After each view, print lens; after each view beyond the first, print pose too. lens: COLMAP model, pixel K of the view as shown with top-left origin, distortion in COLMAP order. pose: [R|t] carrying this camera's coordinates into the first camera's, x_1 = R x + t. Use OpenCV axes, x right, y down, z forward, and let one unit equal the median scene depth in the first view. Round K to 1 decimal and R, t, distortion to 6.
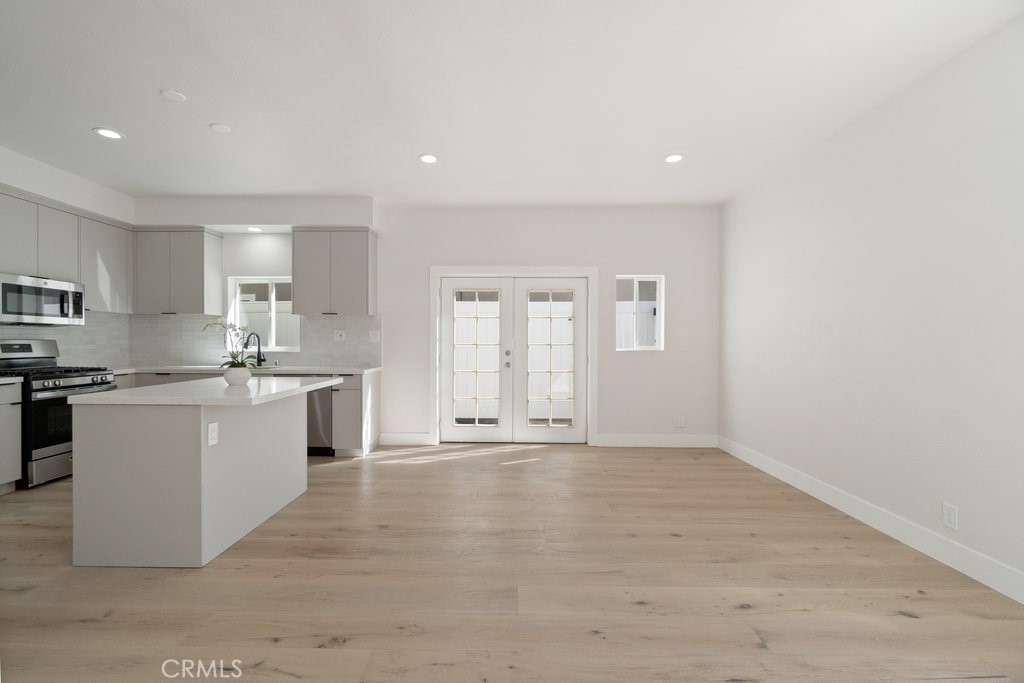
lens RADIAL K [[452.2, 0, 510.5], [0, 452.2, 345.6], [0, 0, 1]] dist [0.000719, 0.000626]
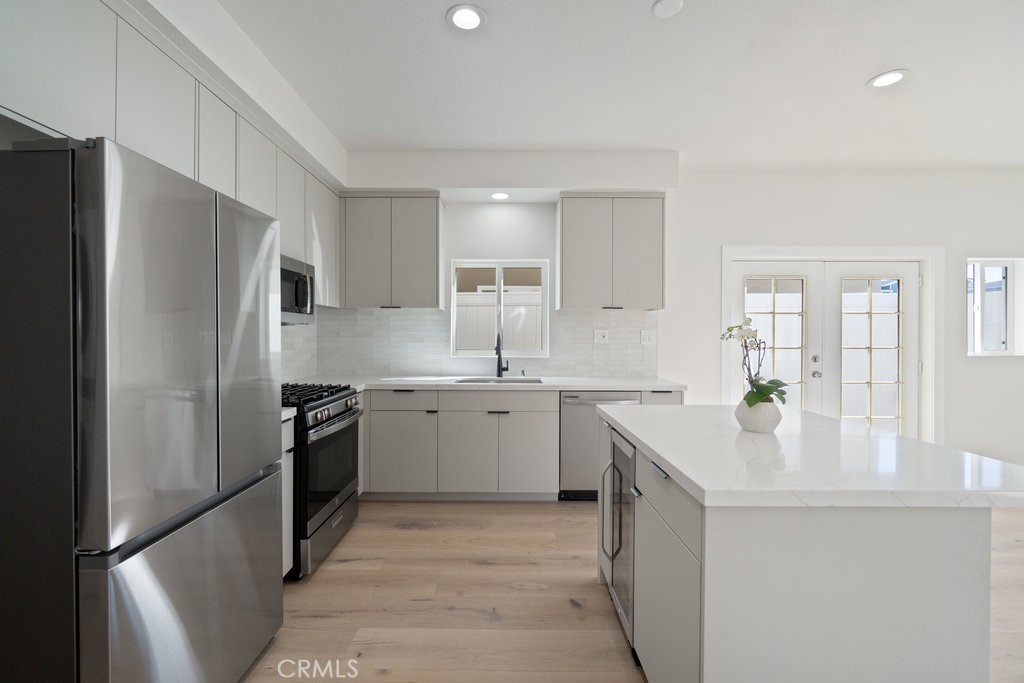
lens RADIAL K [[442.7, 0, 509.0], [0, 442.7, 336.1], [0, 0, 1]] dist [-0.000902, 0.000068]
pose [[0.999810, -0.000347, 0.019494, -0.577066], [0.000369, 0.999999, -0.001144, -0.023223], [-0.019493, 0.001151, 0.999809, 0.269196]]
